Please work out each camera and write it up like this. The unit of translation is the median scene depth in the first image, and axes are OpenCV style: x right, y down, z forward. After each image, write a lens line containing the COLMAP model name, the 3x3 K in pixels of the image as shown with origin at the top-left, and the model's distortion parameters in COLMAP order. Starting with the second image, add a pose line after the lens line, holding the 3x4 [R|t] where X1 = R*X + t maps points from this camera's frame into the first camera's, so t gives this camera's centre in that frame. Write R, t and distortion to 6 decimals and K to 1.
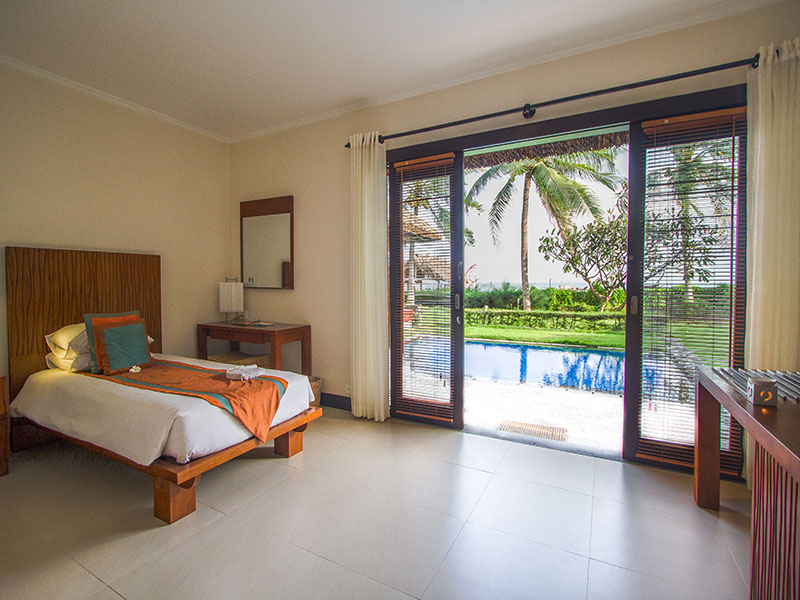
lens RADIAL K [[372.2, 0, 415.7], [0, 372.2, 296.0], [0, 0, 1]] dist [-0.016135, 0.001335]
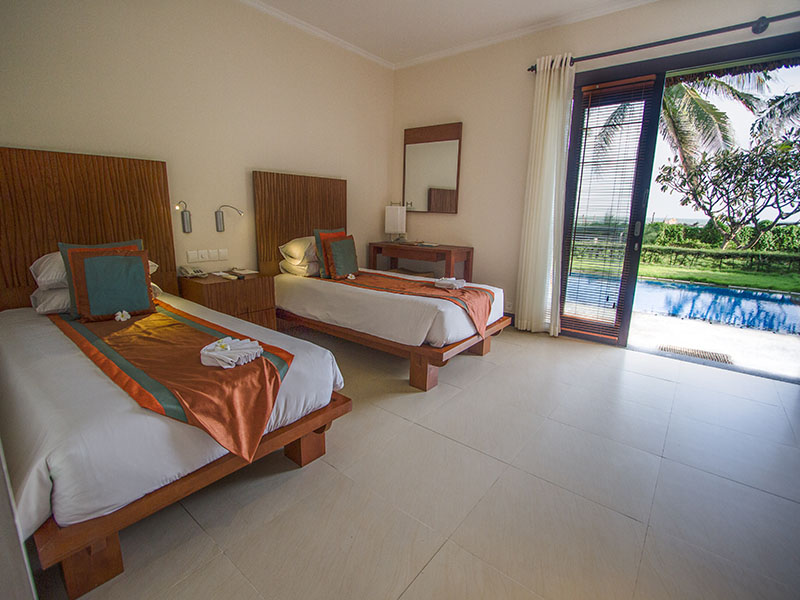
lens RADIAL K [[372.2, 0, 415.7], [0, 372.2, 296.0], [0, 0, 1]] dist [-0.016135, 0.001335]
pose [[0.983755, 0.062387, -0.168325, -0.250344], [-0.030374, 0.981996, 0.186444, 0.019019], [0.176927, -0.178303, 0.967939, -0.117972]]
